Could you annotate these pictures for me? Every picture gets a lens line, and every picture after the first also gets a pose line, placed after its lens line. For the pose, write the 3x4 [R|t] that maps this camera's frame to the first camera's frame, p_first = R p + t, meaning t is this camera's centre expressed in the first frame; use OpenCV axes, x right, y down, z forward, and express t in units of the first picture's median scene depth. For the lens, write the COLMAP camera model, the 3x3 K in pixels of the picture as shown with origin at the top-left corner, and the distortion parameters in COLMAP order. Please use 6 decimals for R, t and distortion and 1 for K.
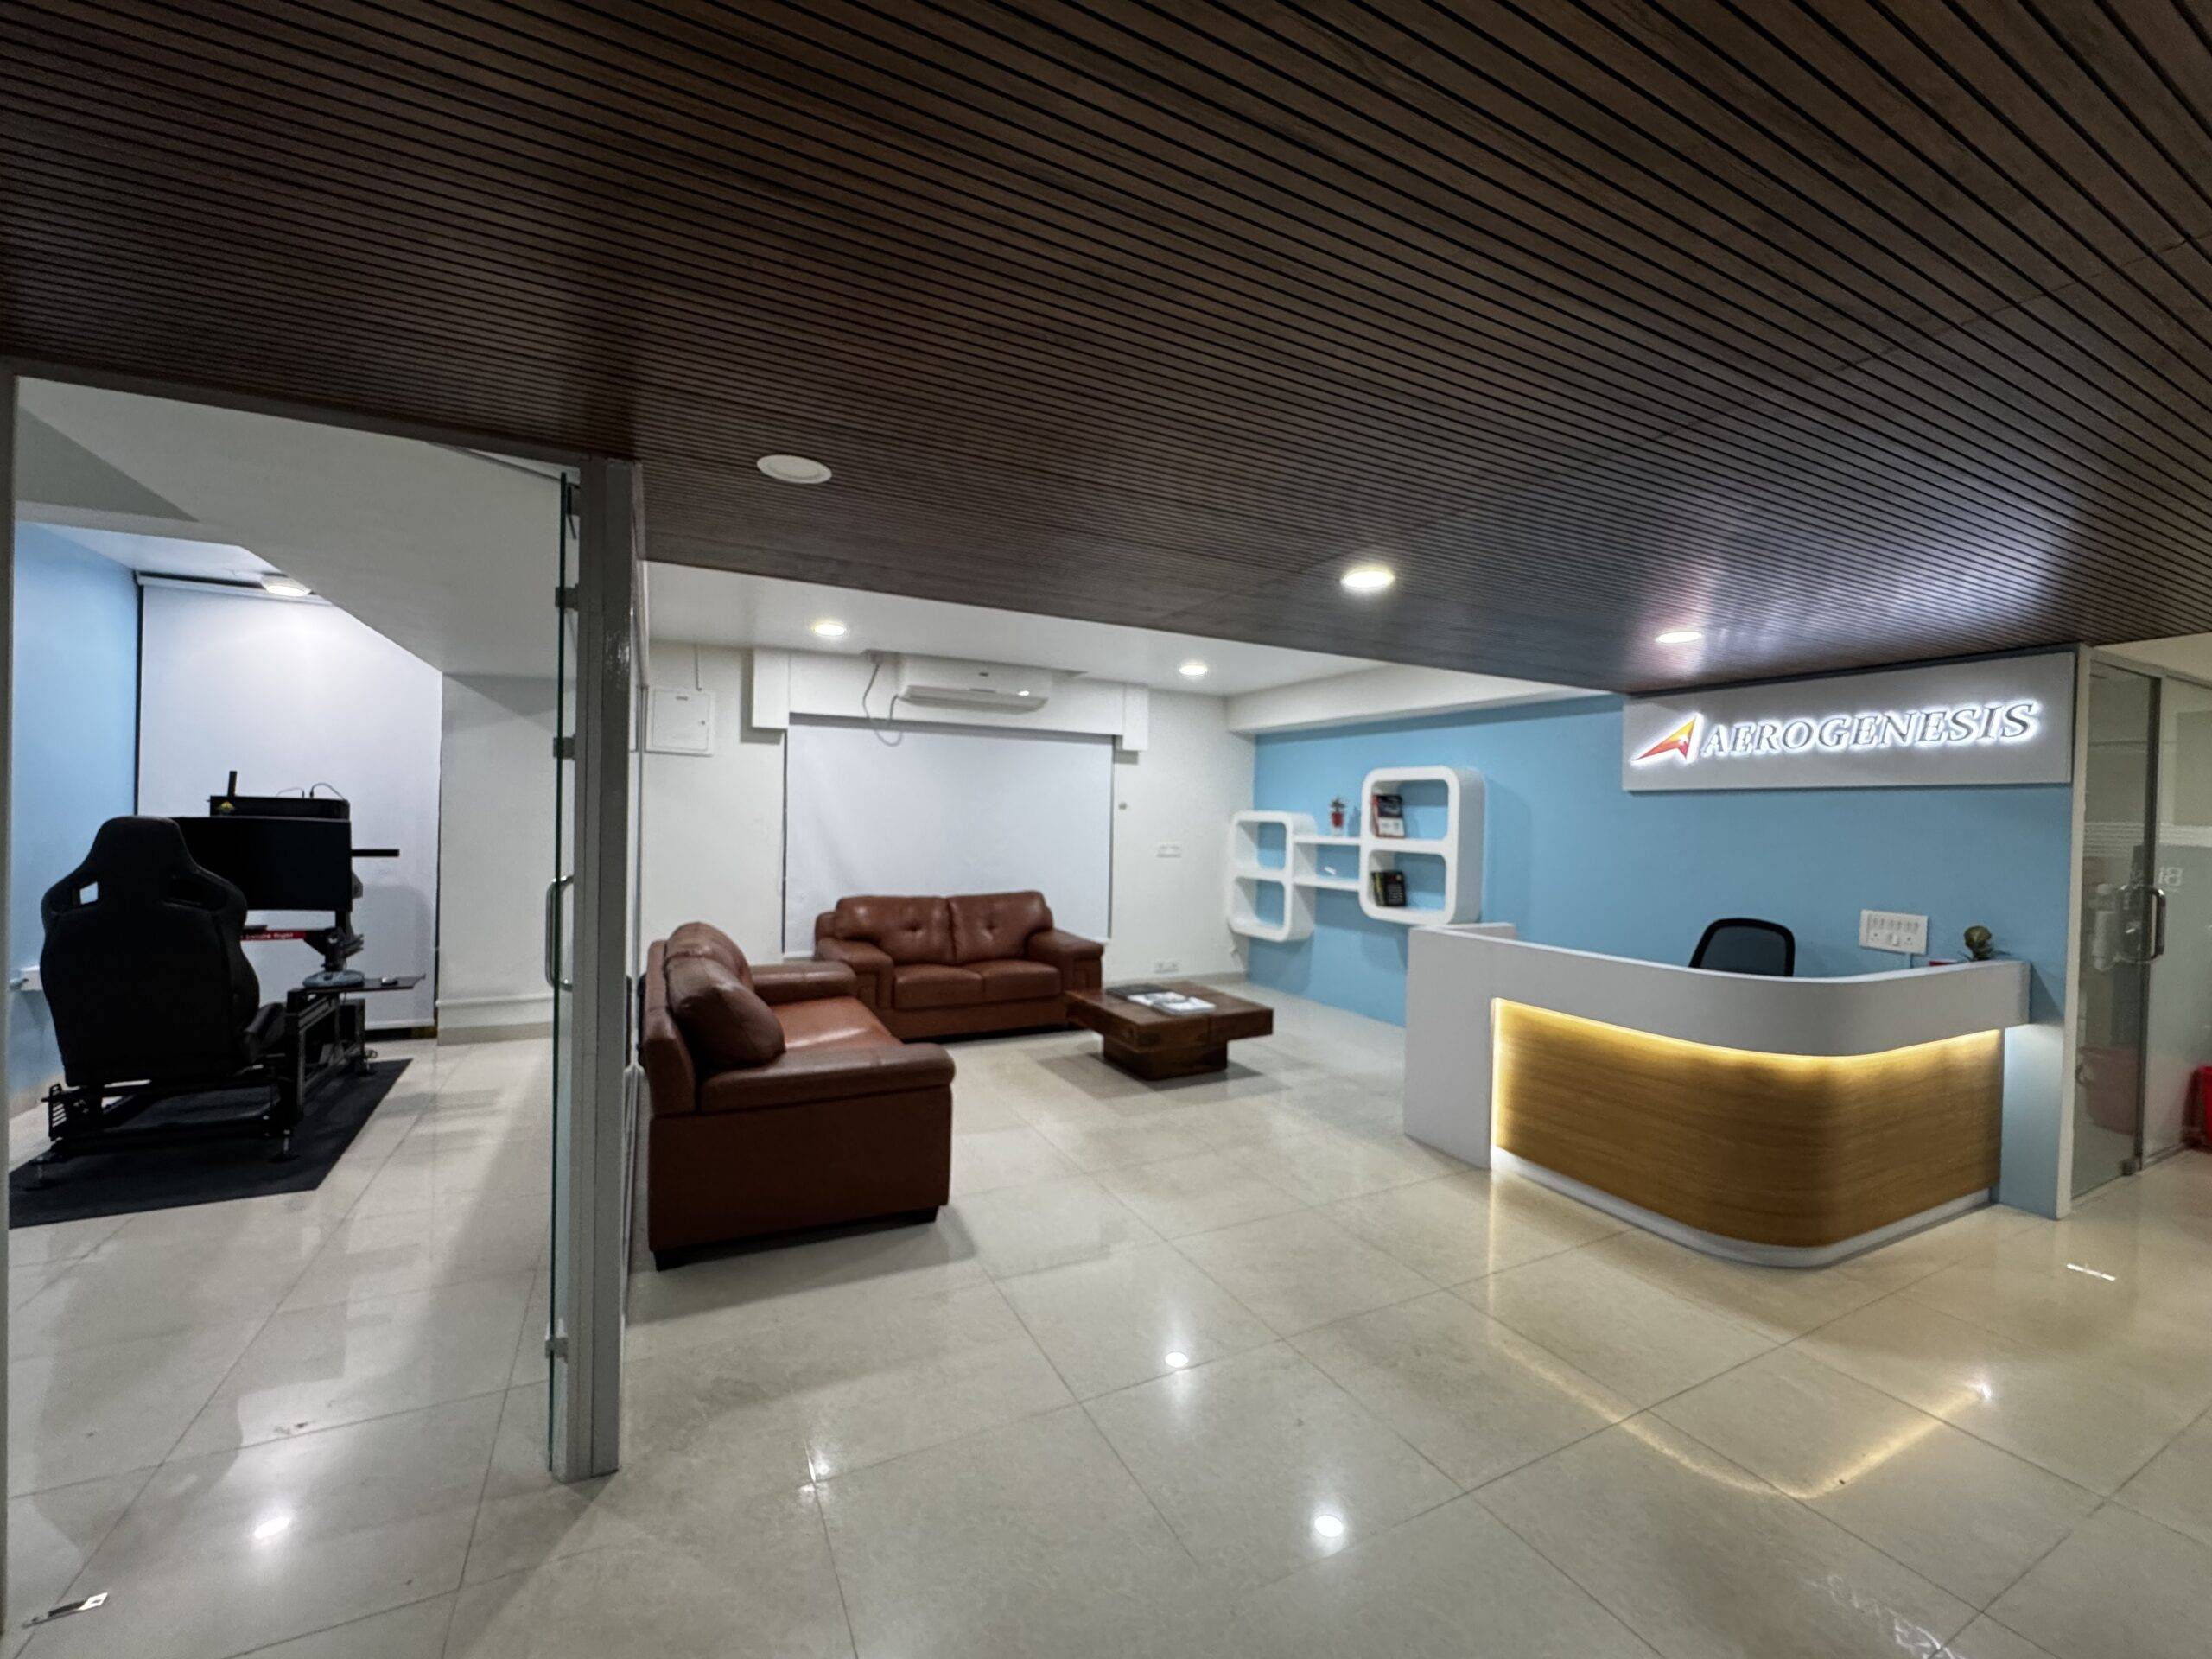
lens RADIAL K [[890.5, 0, 1118.4], [0, 890.5, 834.9], [0, 0, 1]] dist [-0.001812, 0.000732]
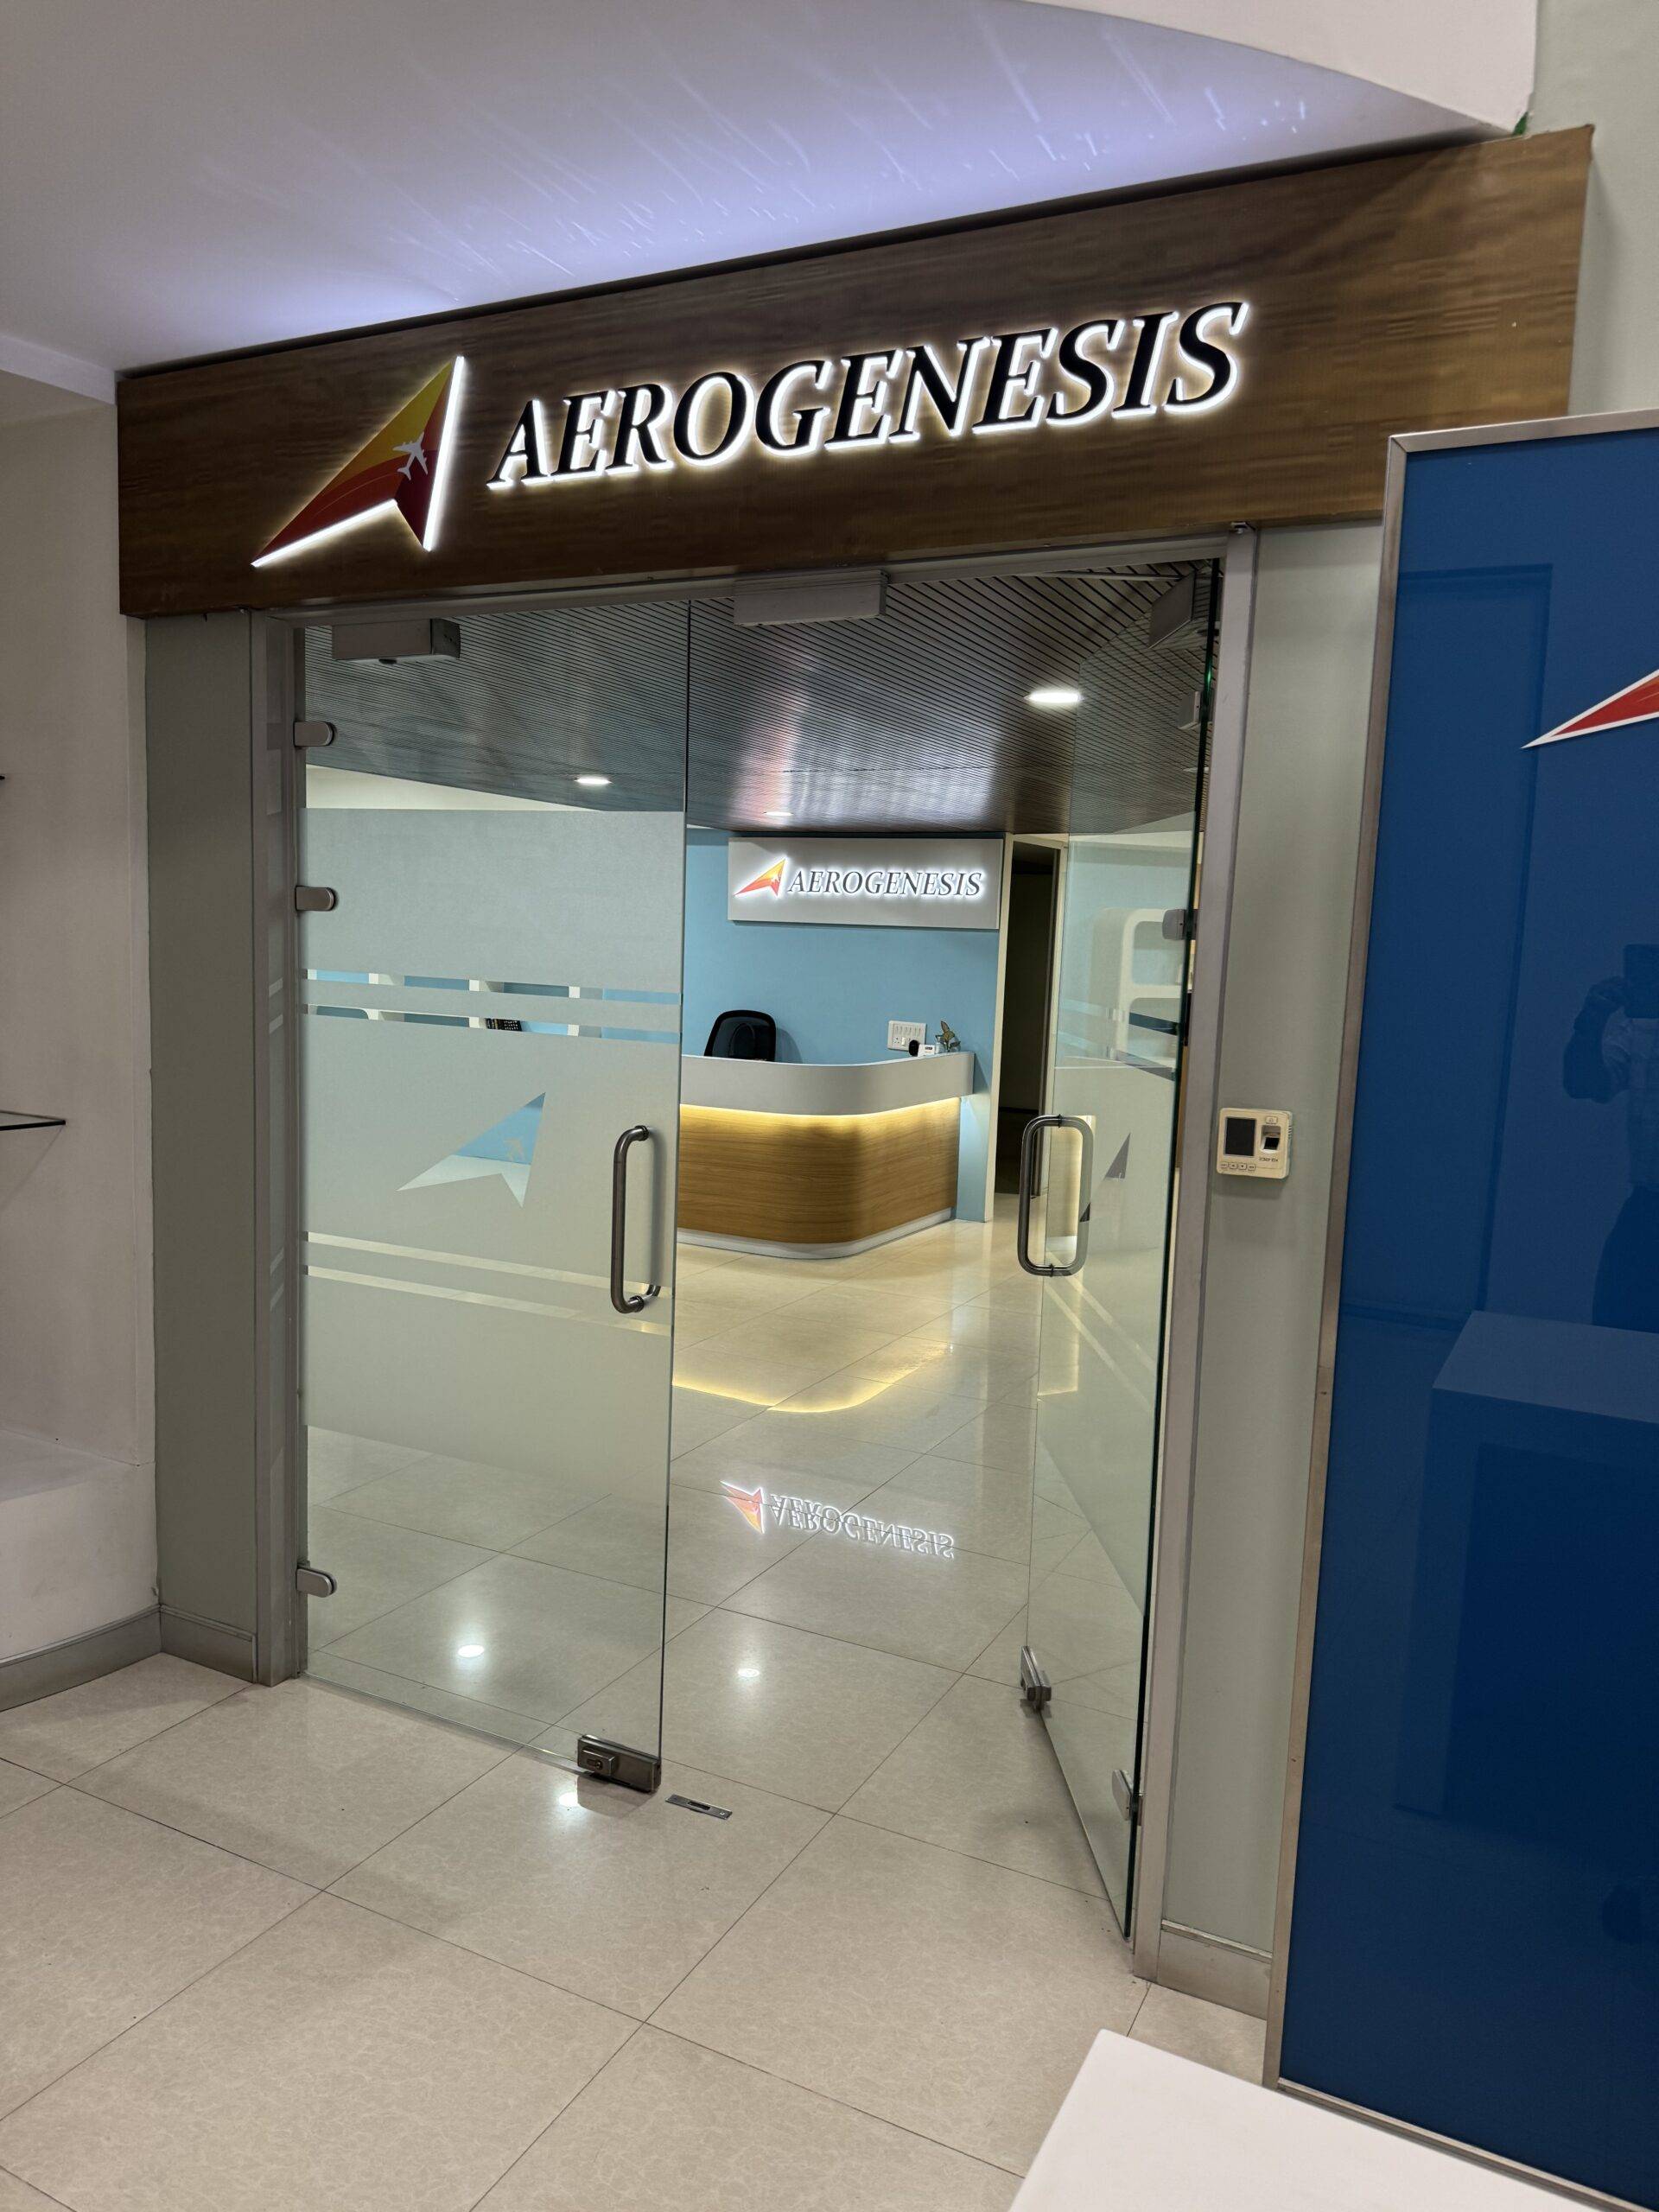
lens RADIAL K [[1555.5, 0, 834.5], [0, 1555.5, 1108.2], [0, 0, 1]] dist [-0.002879, -0.000113]
pose [[0.818289, -0.053916, 0.572273, -0.564750], [-0.010213, 0.994070, 0.108258, -0.035547], [-0.574717, -0.094430, 0.812886, -0.852280]]
